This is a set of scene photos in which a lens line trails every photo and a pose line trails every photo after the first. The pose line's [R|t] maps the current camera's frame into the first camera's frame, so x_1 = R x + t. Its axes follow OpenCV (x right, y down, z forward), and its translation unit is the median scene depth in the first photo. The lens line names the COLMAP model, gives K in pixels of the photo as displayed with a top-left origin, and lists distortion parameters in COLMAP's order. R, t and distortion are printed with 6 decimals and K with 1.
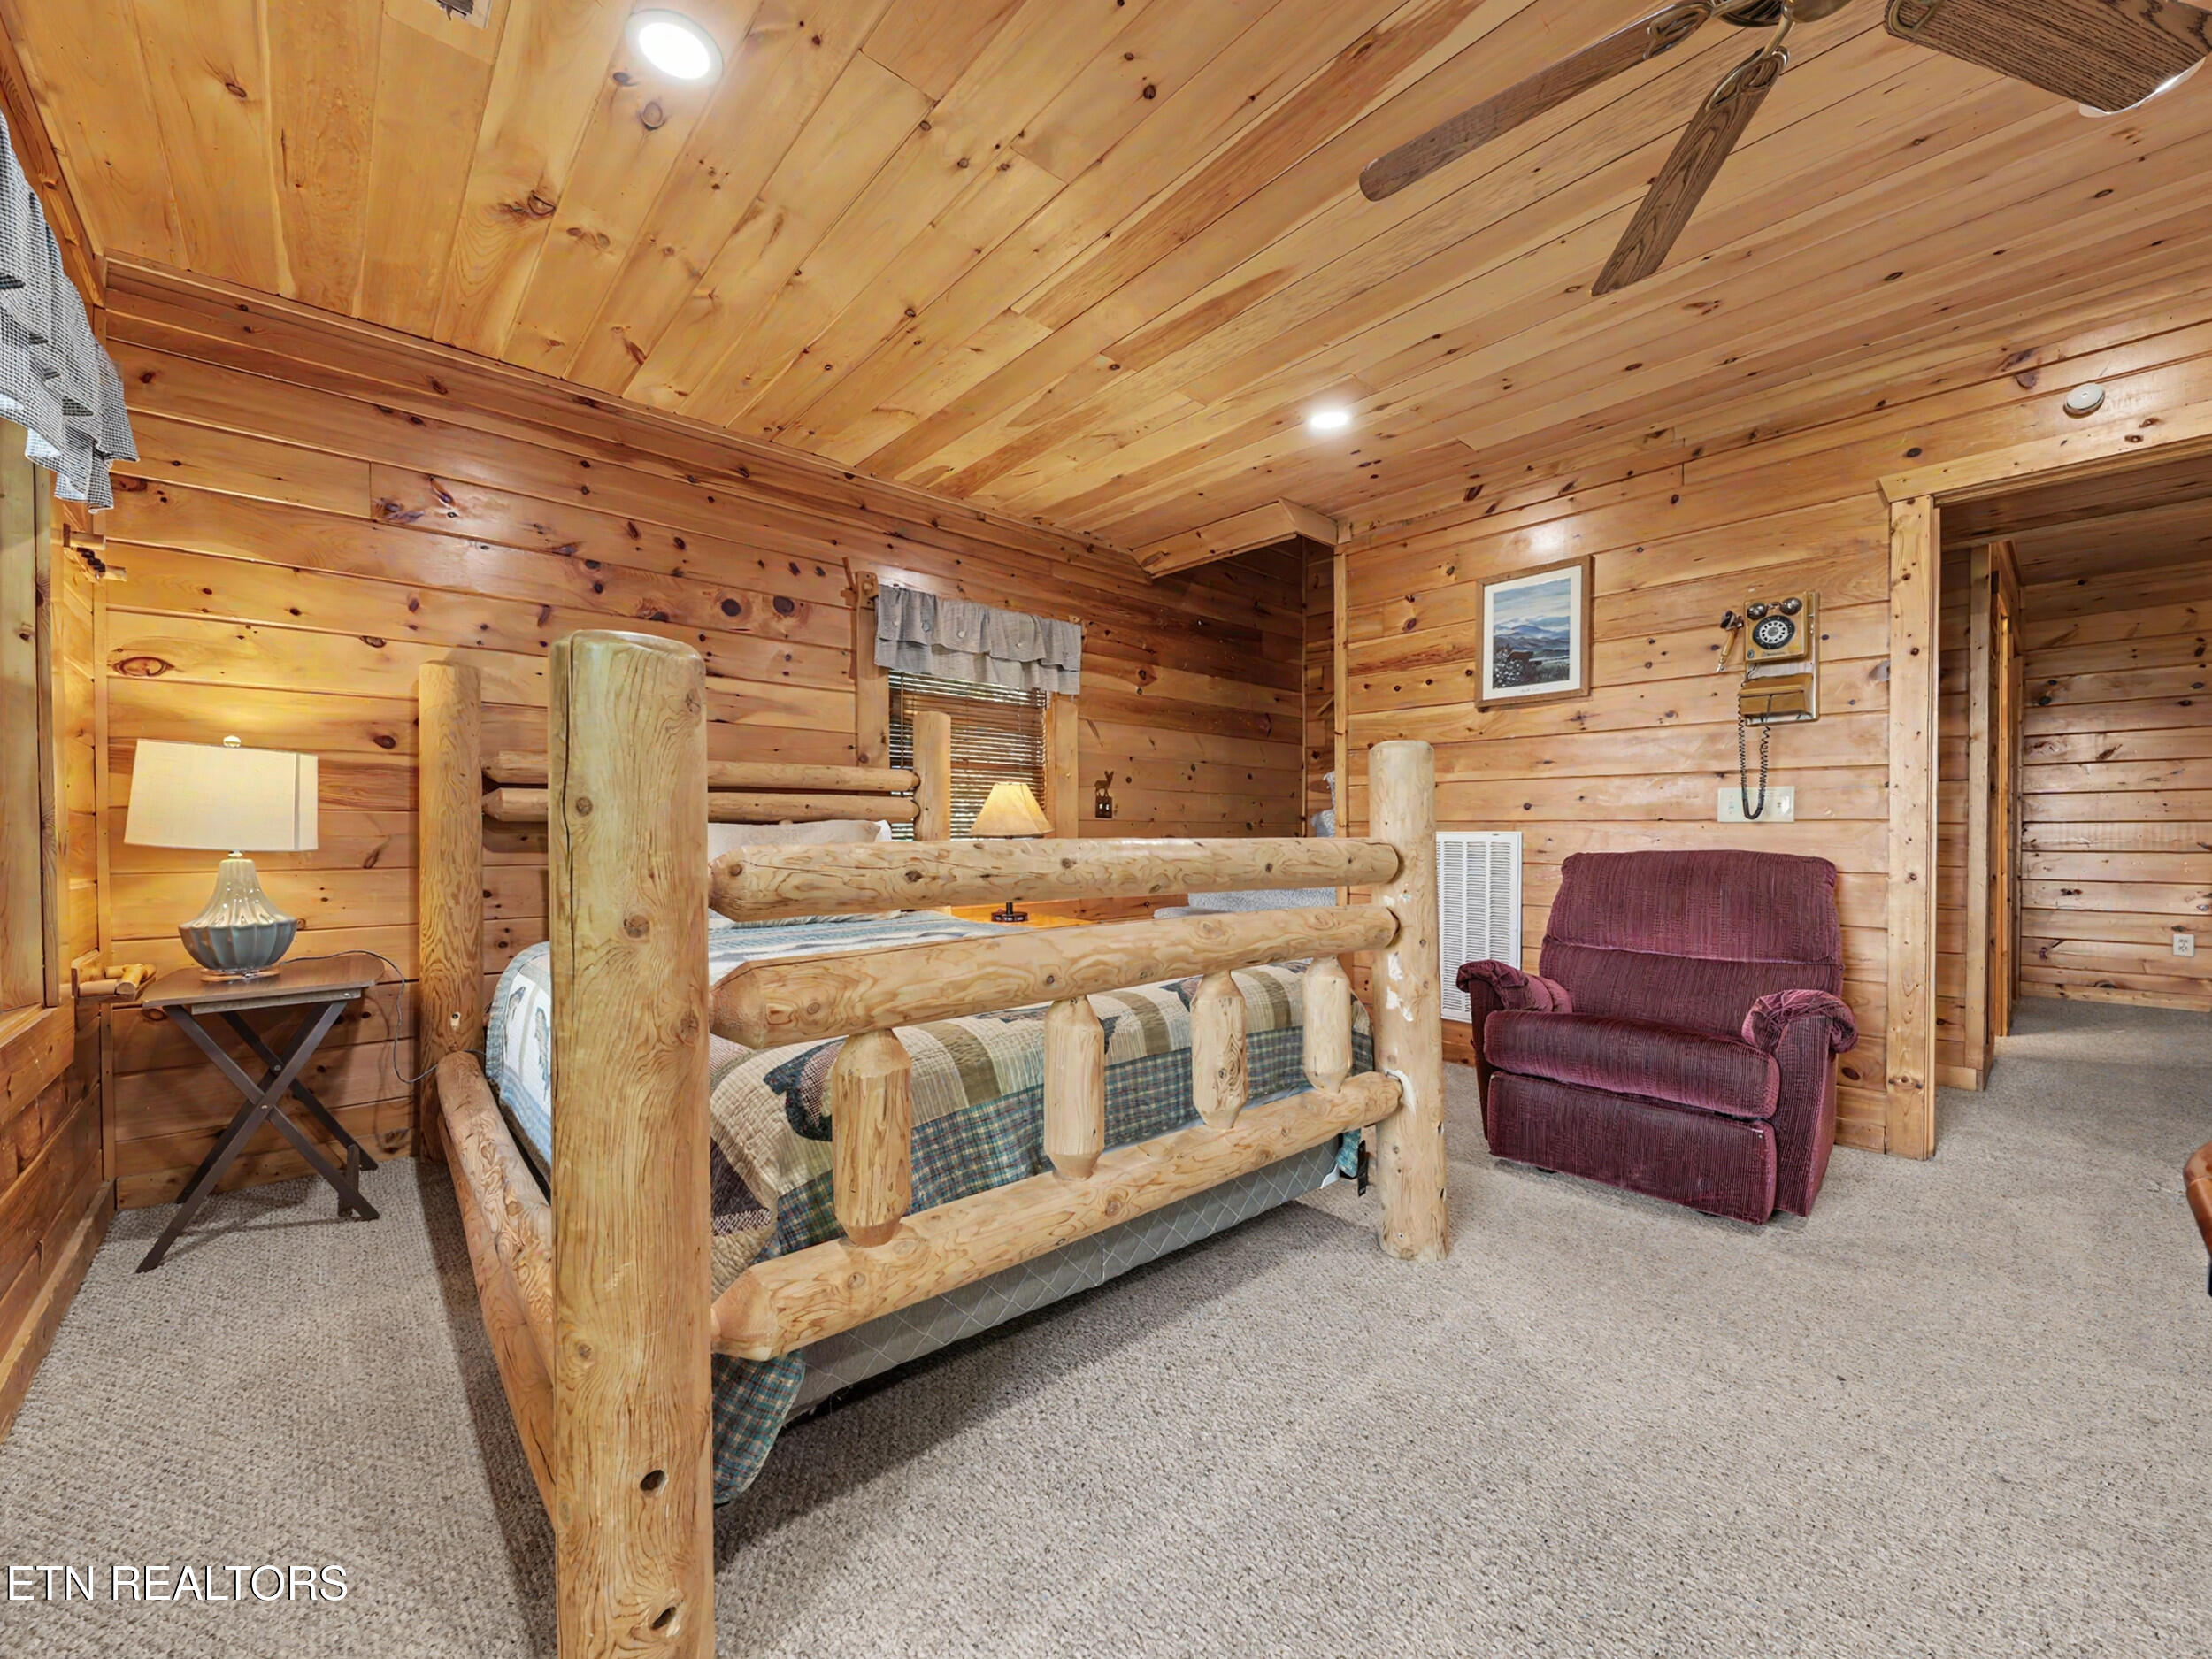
lens RADIAL K [[869.8, 0, 1071.0], [0, 869.8, 840.1], [0, 0, 1]] dist [0.010983, -0.007406]
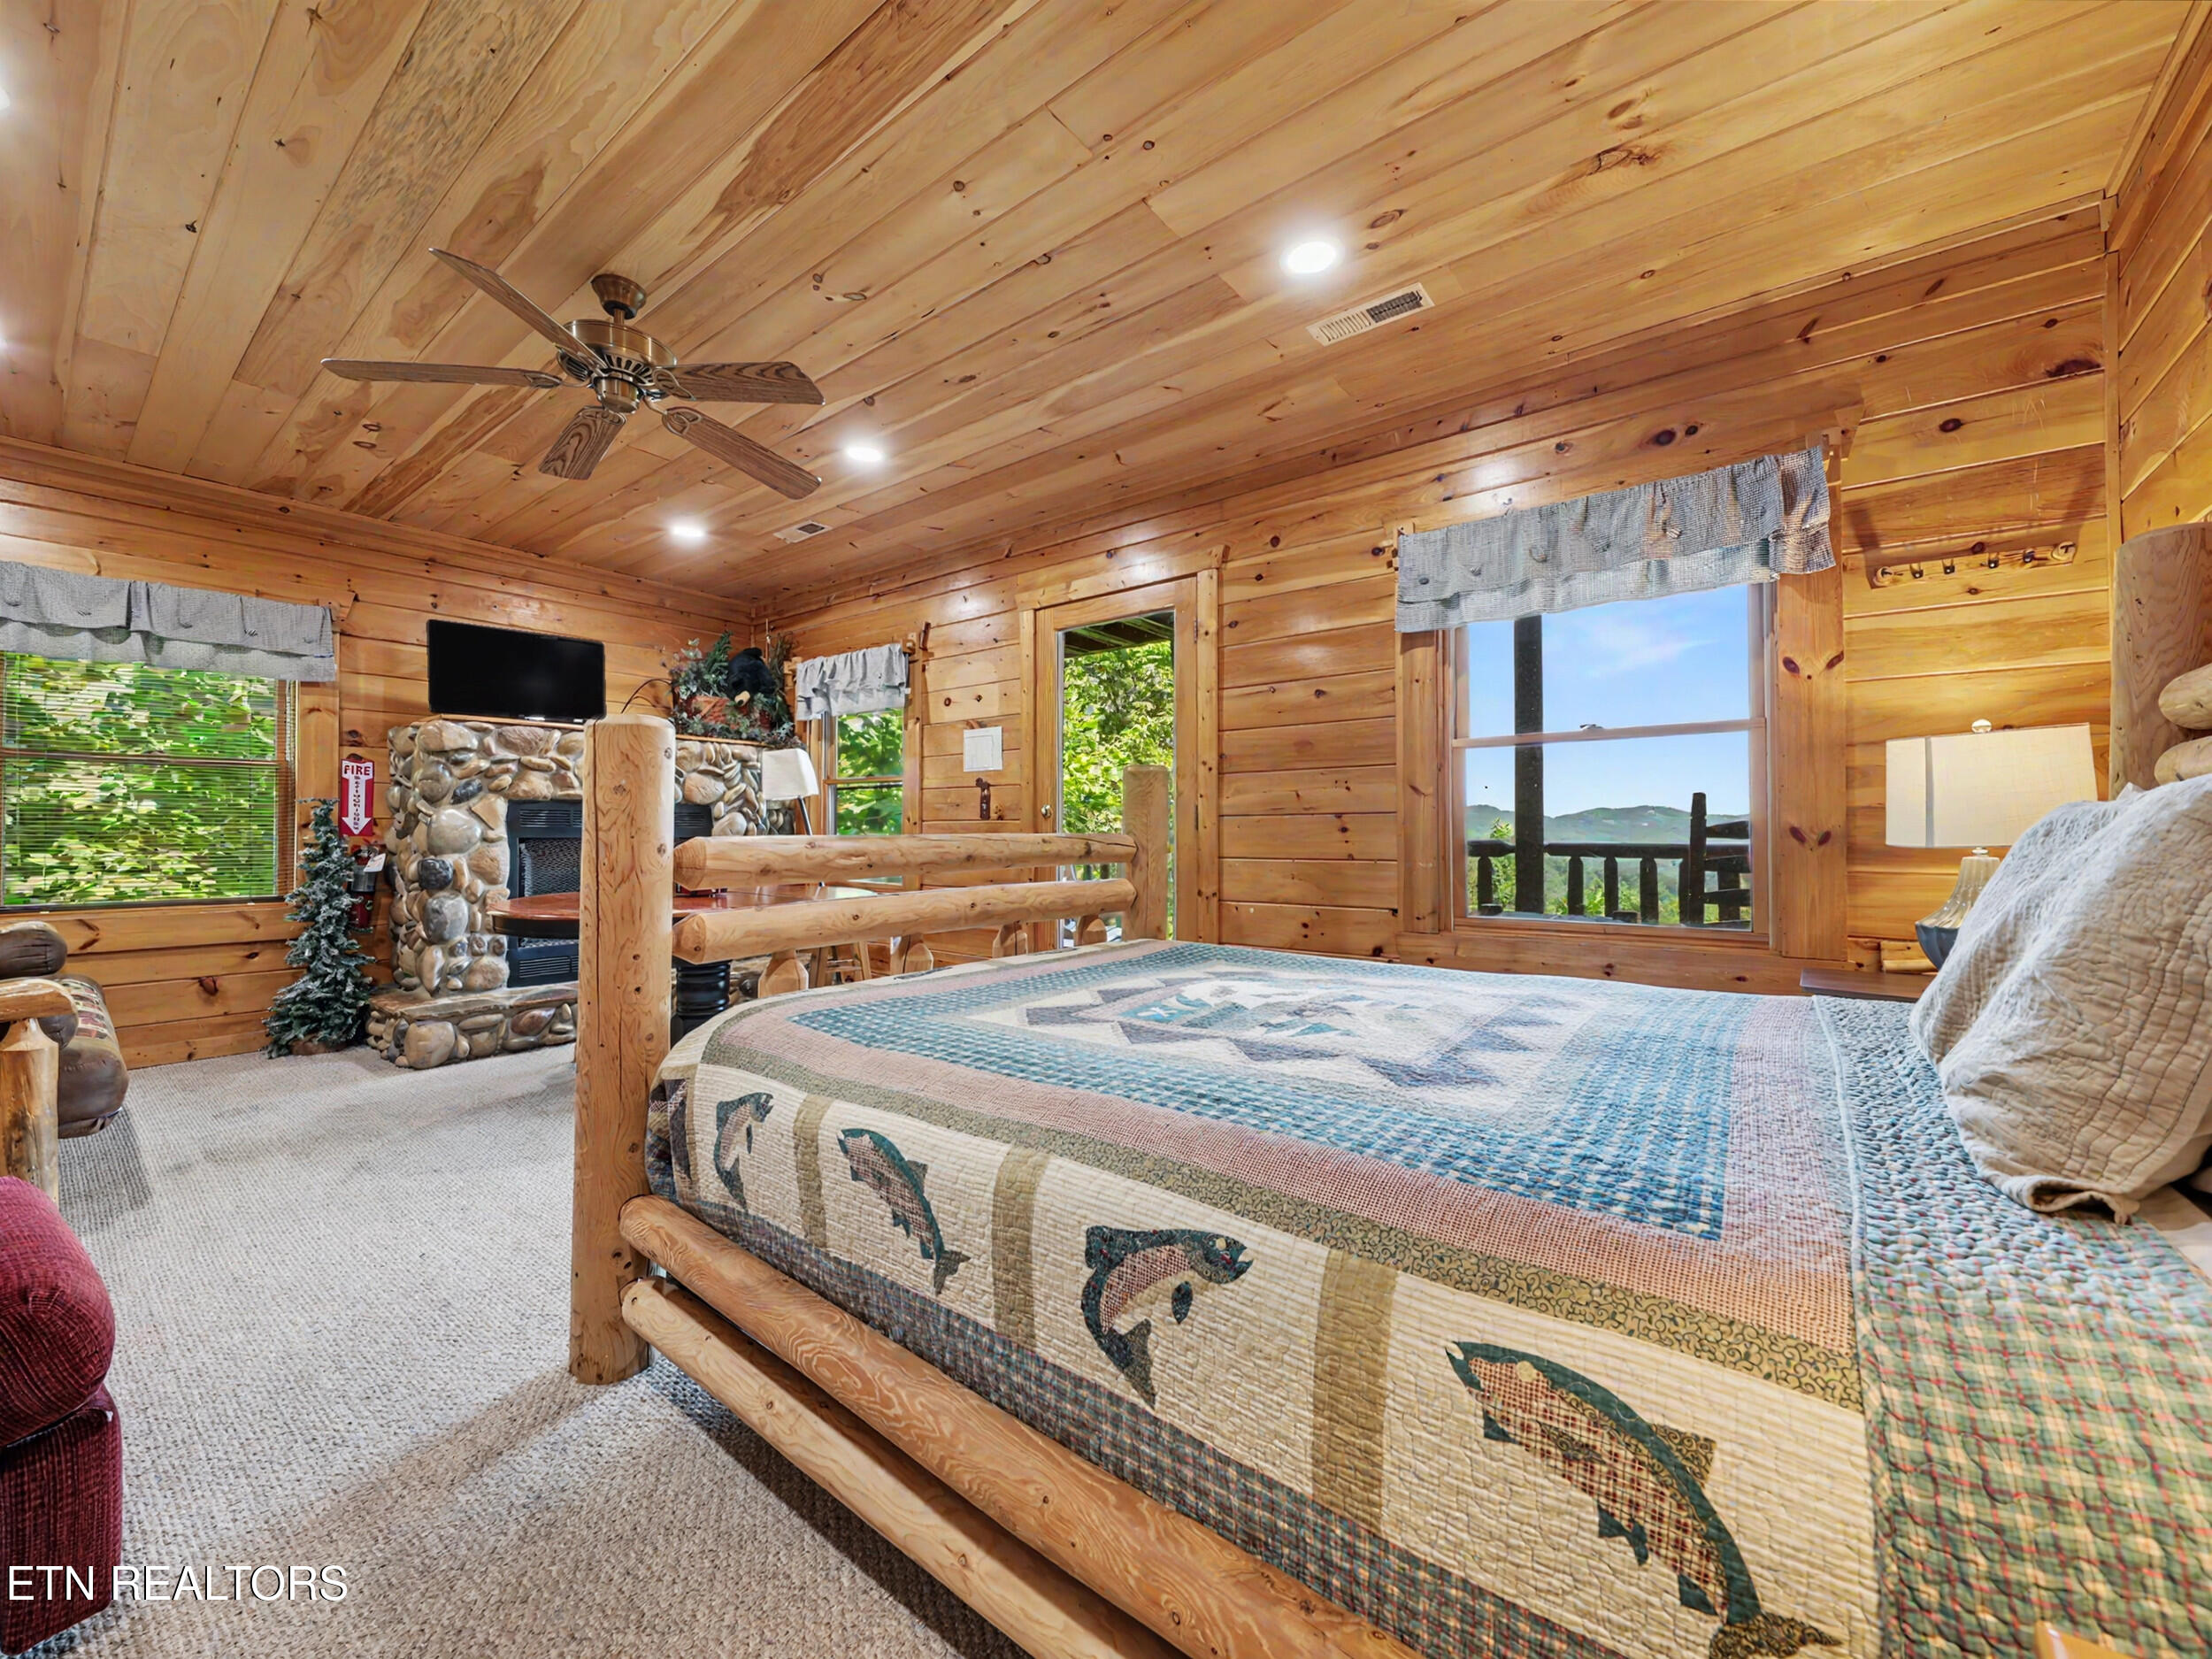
lens RADIAL K [[869.8, 0, 1108.7], [0, 869.8, 827.3], [0, 0, 1]] dist [0.010983, -0.007406]
pose [[-0.981005, -0.000731, -0.193982, 0.001237], [-0.002007, 0.999978, 0.006384, -0.017738], [0.193973, 0.006653, -0.980984, 1.427291]]
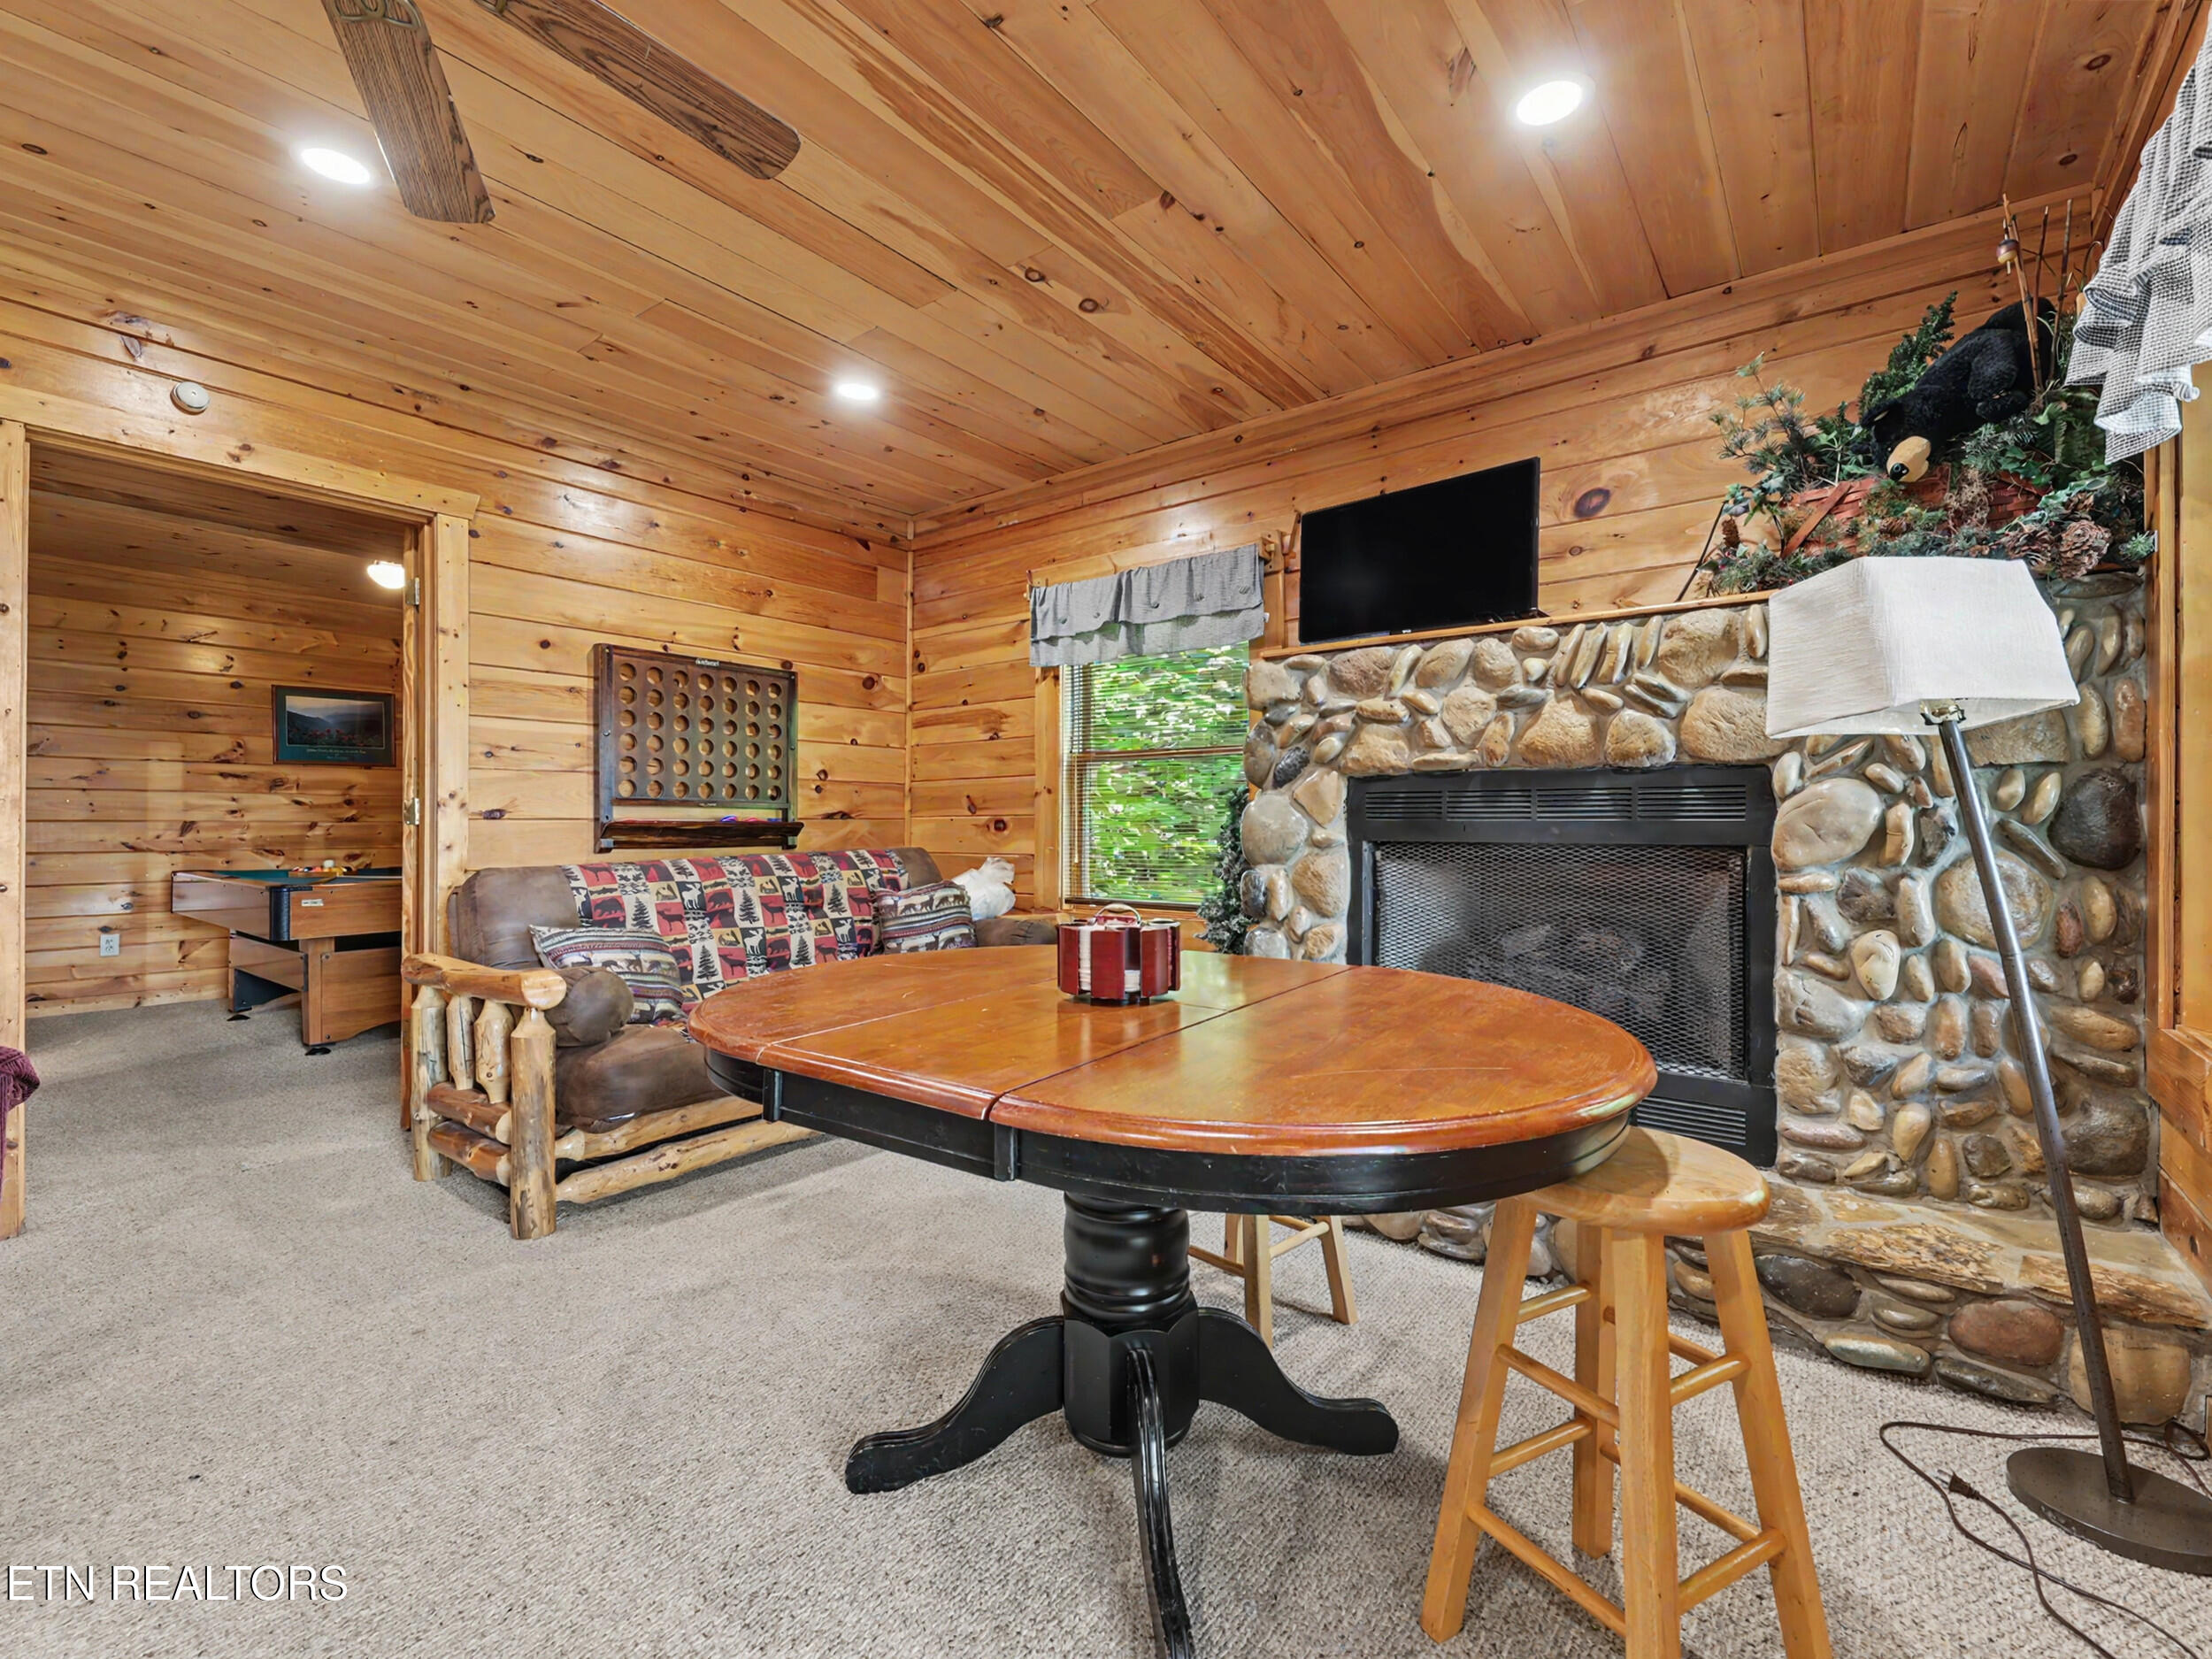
lens RADIAL K [[1002.8, 0, 1103.6], [0, 1002.8, 827.3], [0, 0, 1]] dist [0.015970, -0.007490]
pose [[-0.209501, 0.002176, 0.977806, -0.219859], [0.010991, 0.999940, 0.000130, -0.005510], [-0.977747, 0.010774, -0.209512, 0.272304]]
